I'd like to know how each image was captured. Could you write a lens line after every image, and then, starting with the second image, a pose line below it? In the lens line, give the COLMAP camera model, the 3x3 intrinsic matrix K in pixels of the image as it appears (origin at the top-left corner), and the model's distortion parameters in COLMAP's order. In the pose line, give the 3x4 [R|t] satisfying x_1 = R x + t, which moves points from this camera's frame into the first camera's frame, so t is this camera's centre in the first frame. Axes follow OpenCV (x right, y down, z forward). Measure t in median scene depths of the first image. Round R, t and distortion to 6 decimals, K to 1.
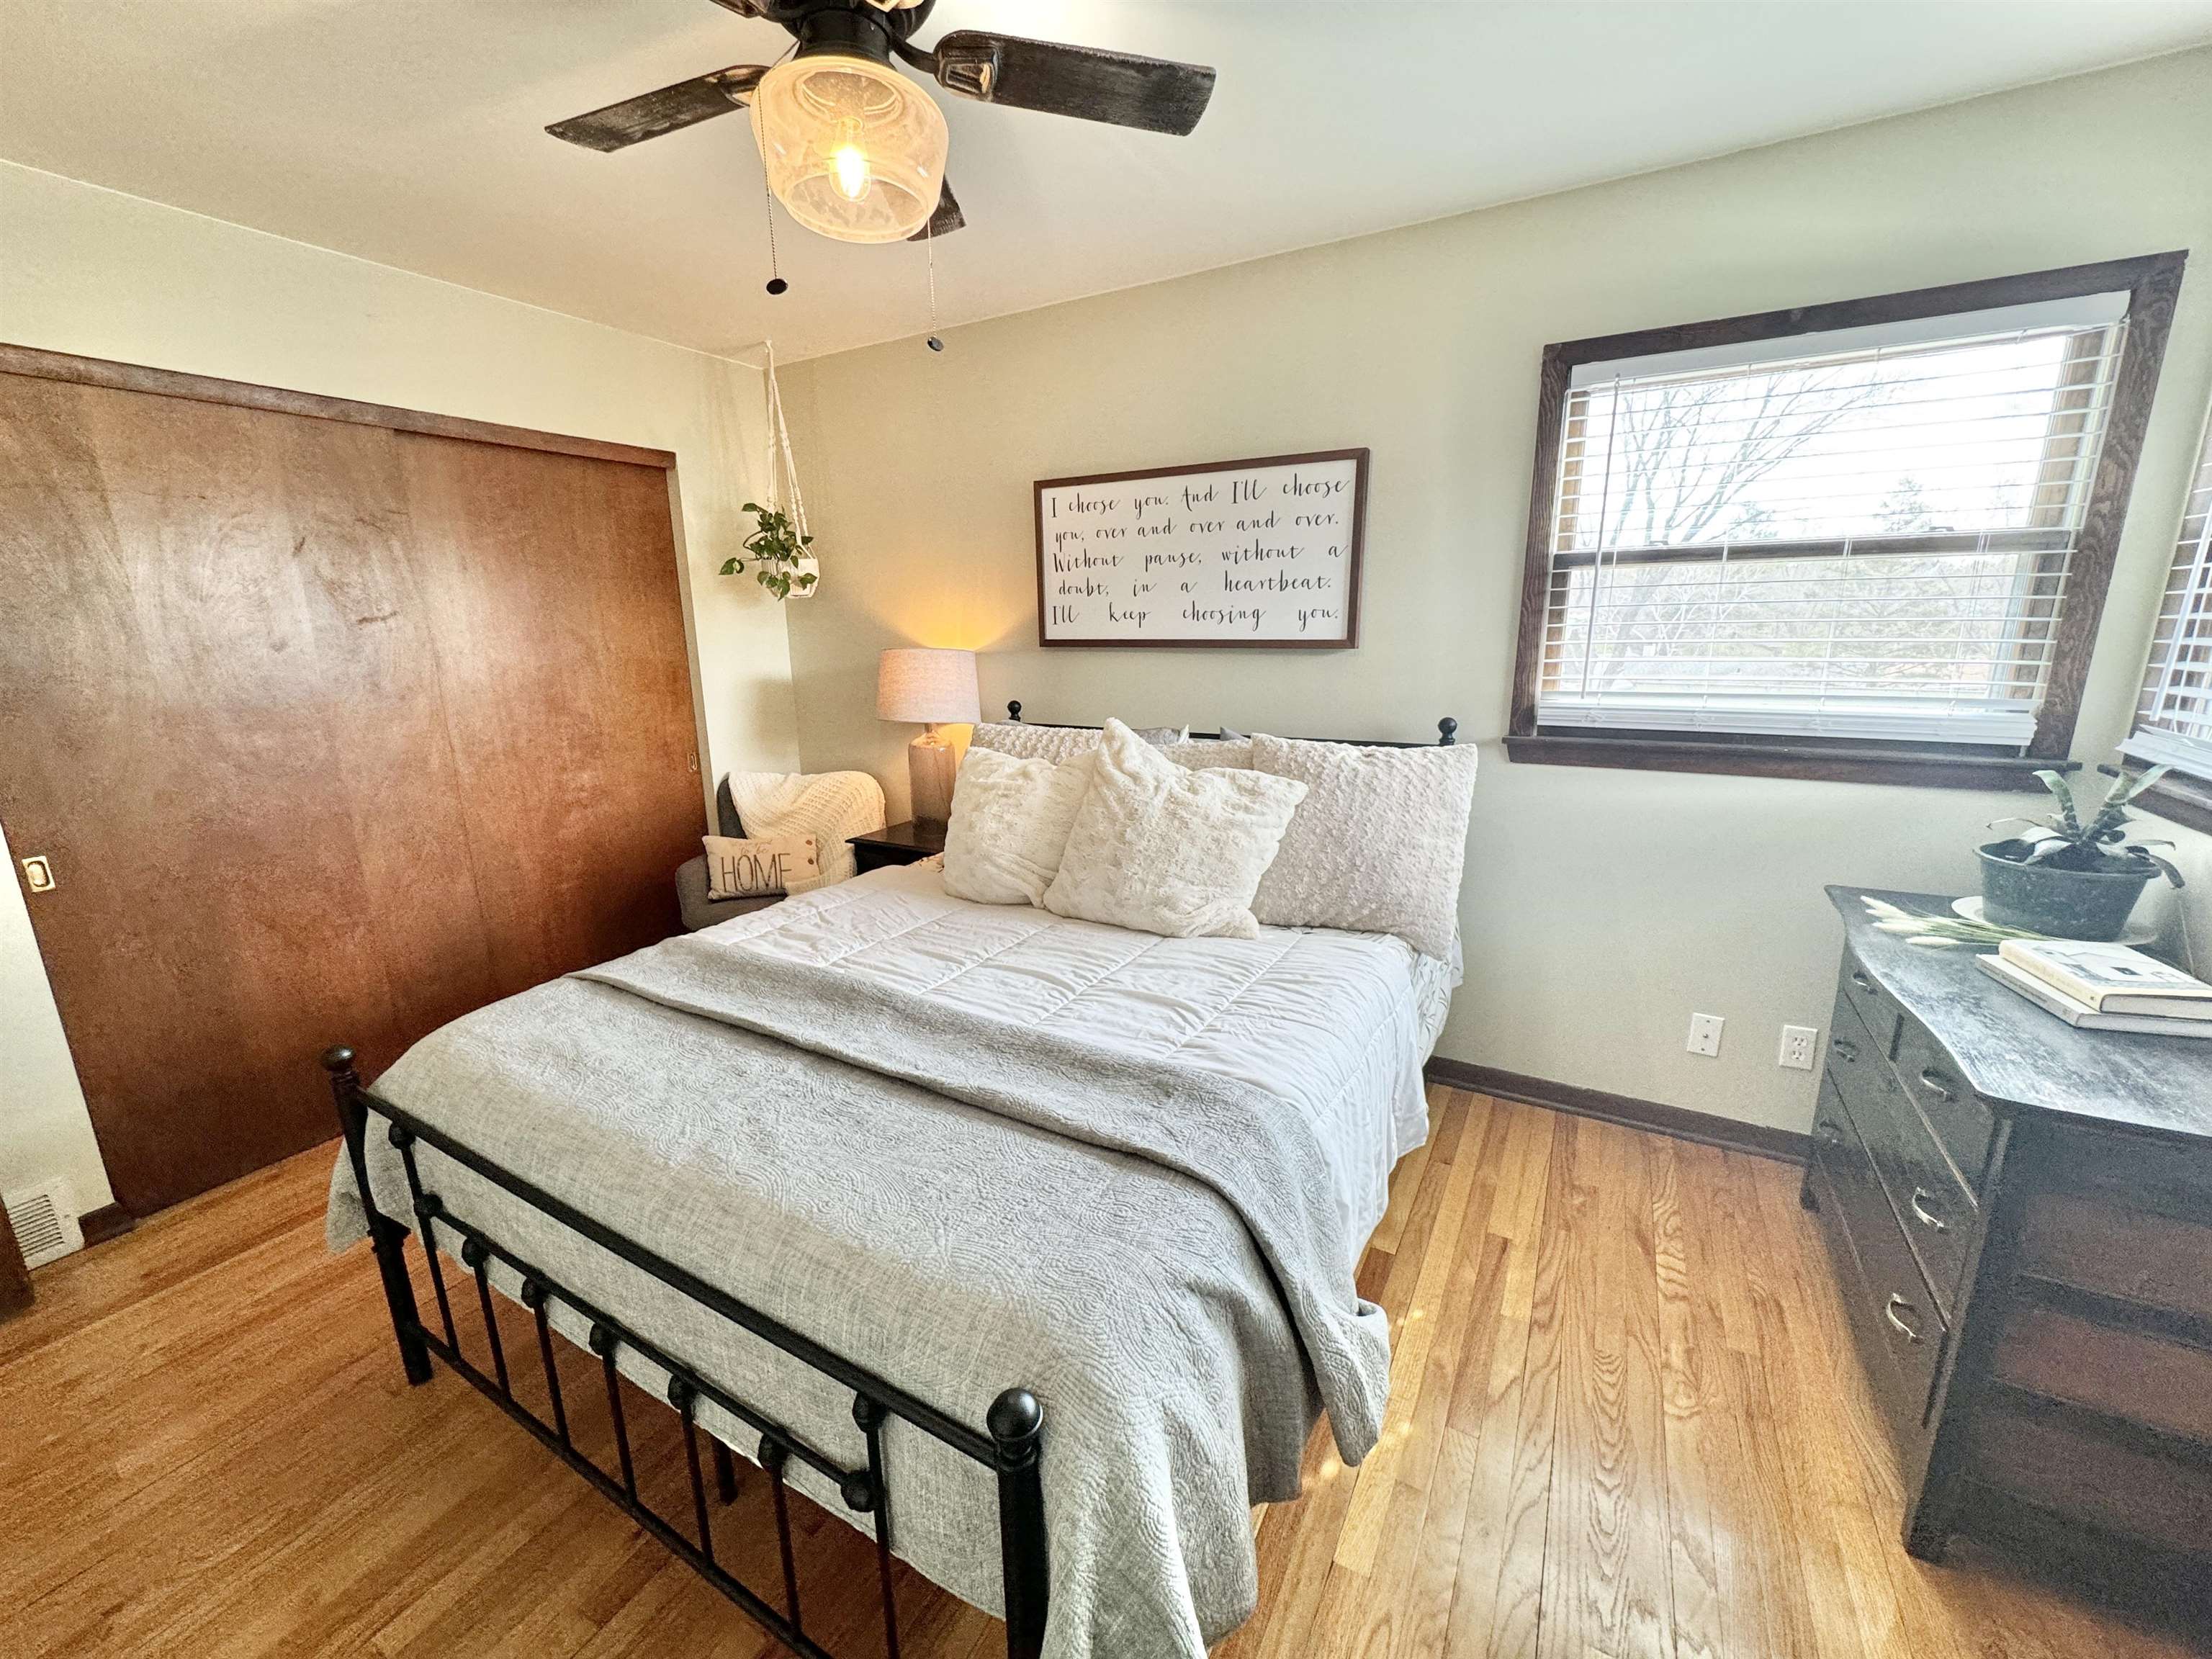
lens RADIAL K [[878.2, 0, 1103.6], [0, 878.2, 830.8], [0, 0, 1]] dist [-0.002722, 0.000191]
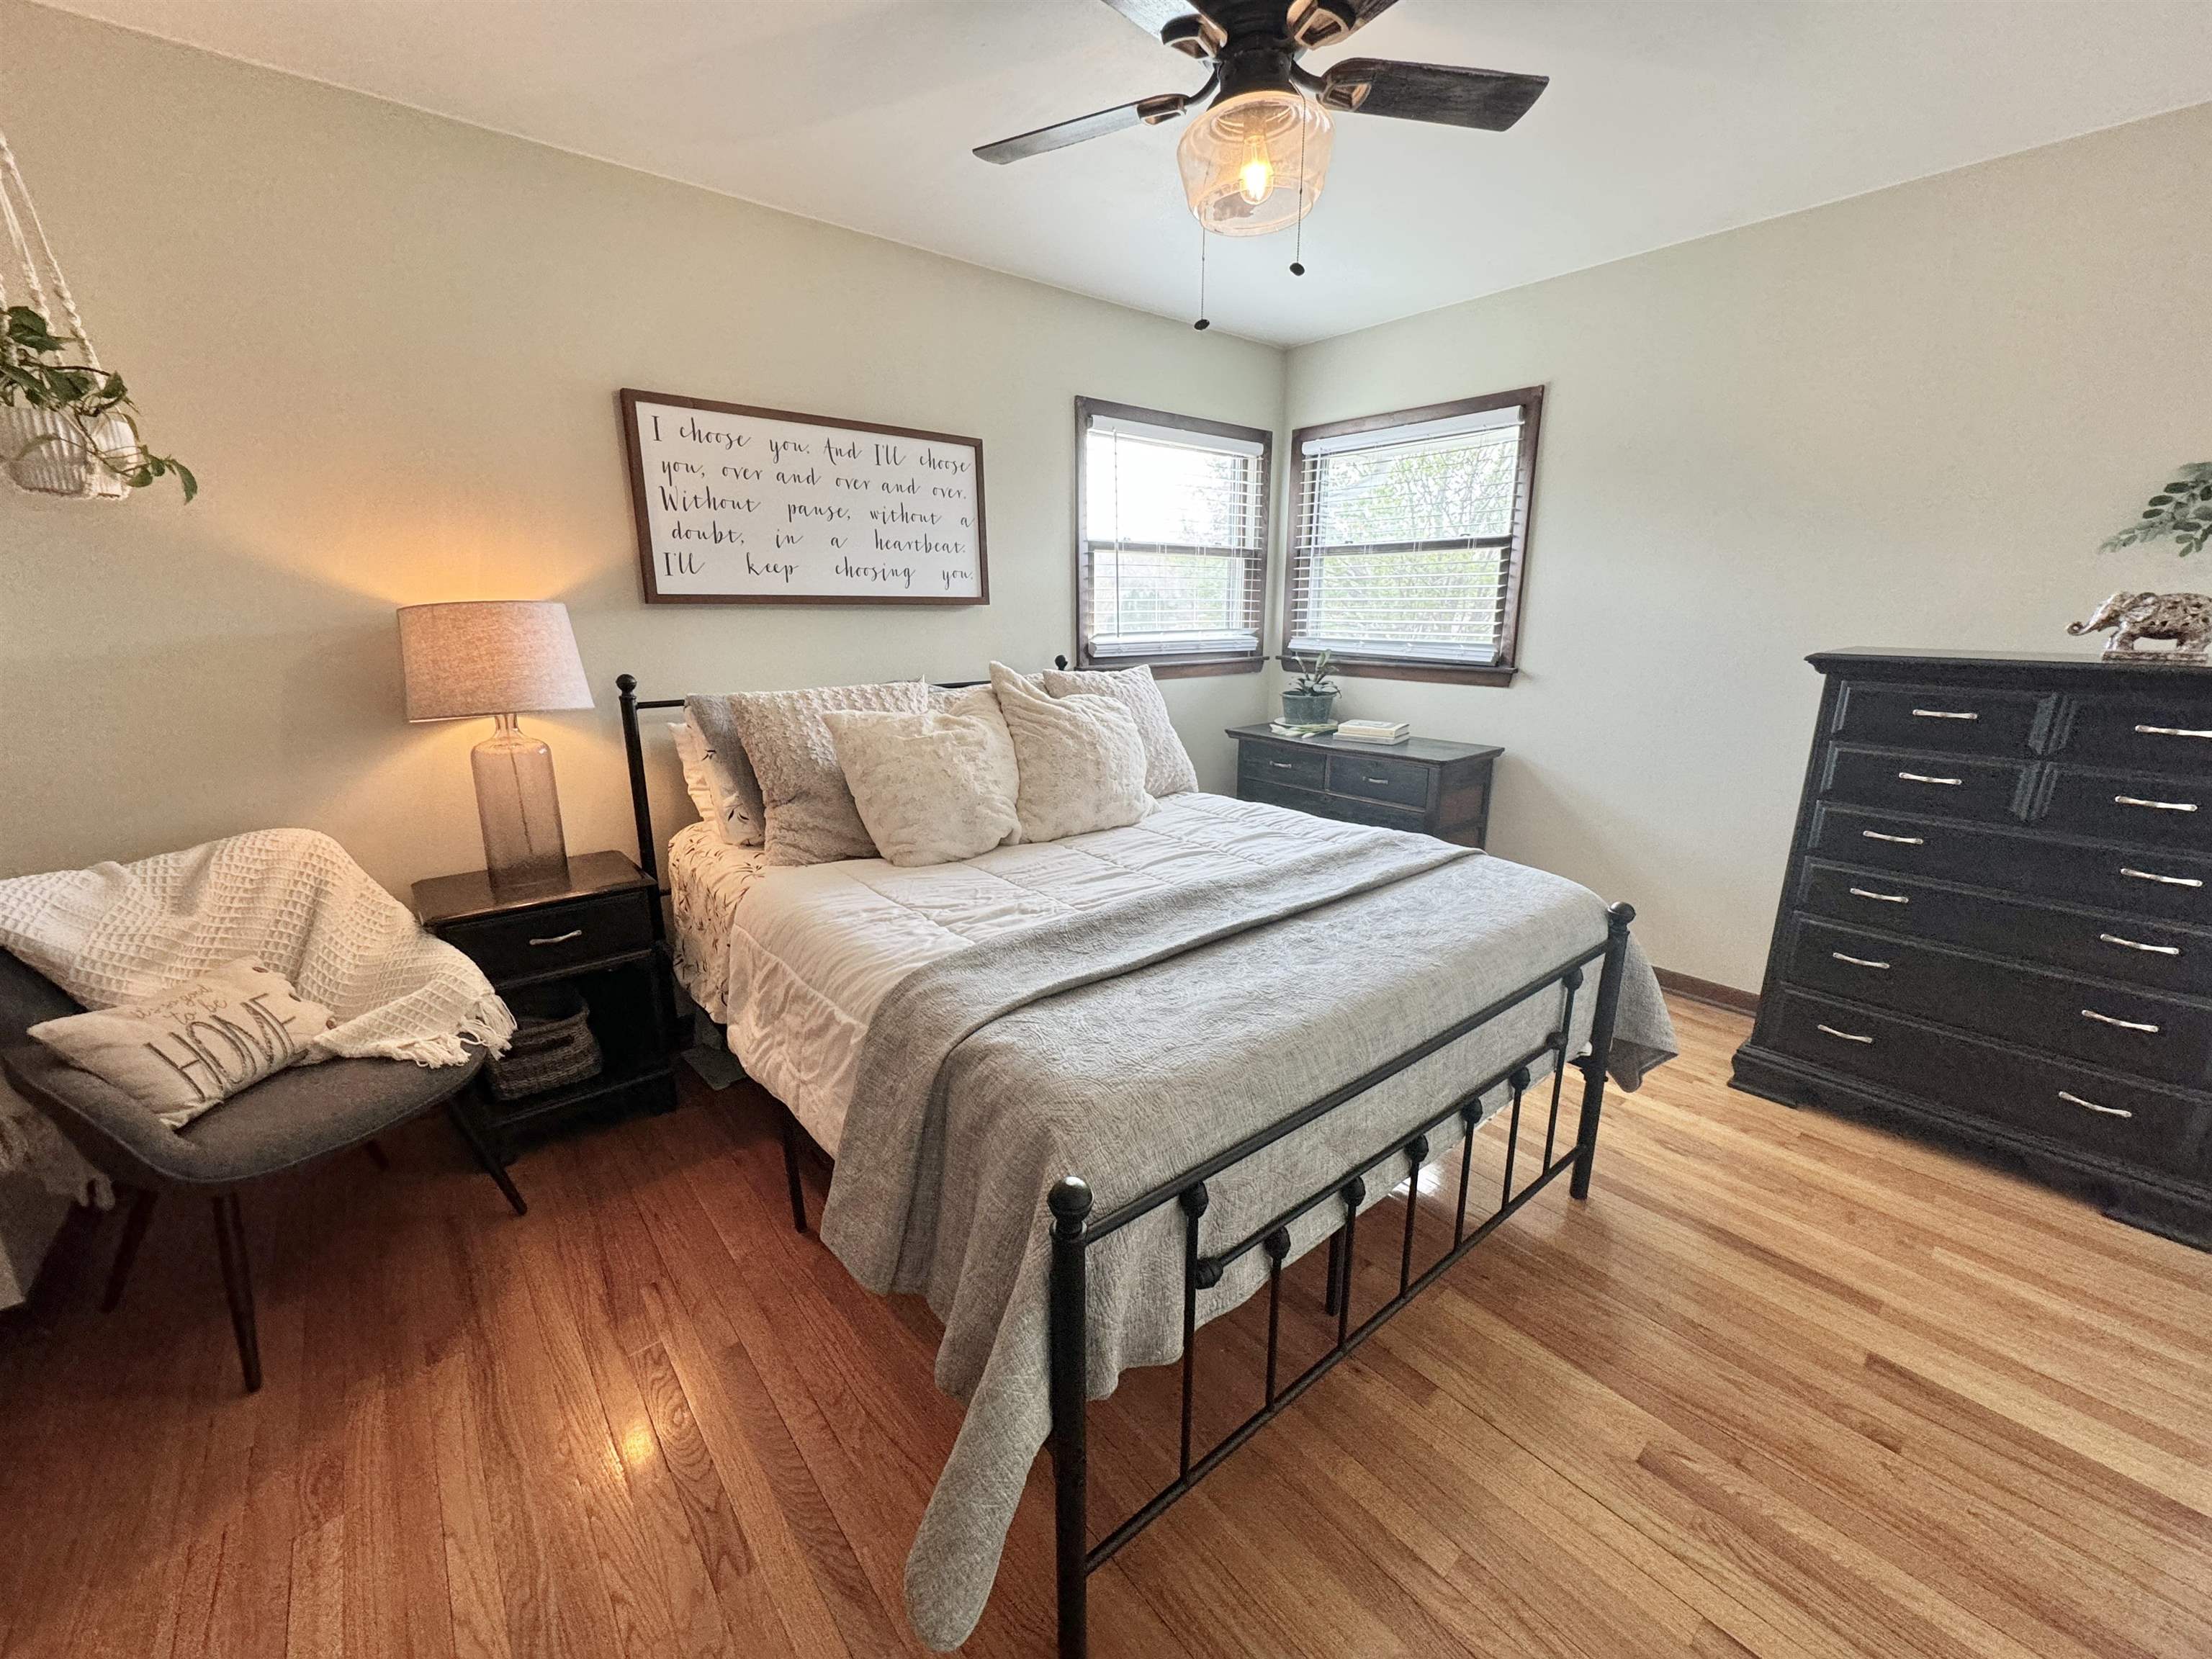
lens RADIAL K [[878.2, 0, 1104.9], [0, 878.2, 832.1], [0, 0, 1]] dist [-0.002722, 0.000191]
pose [[0.352210, -0.221878, 0.909241, -0.828762], [0.210640, 0.965361, 0.153978, -0.054516], [-0.911910, 0.137290, 0.386746, 0.415429]]
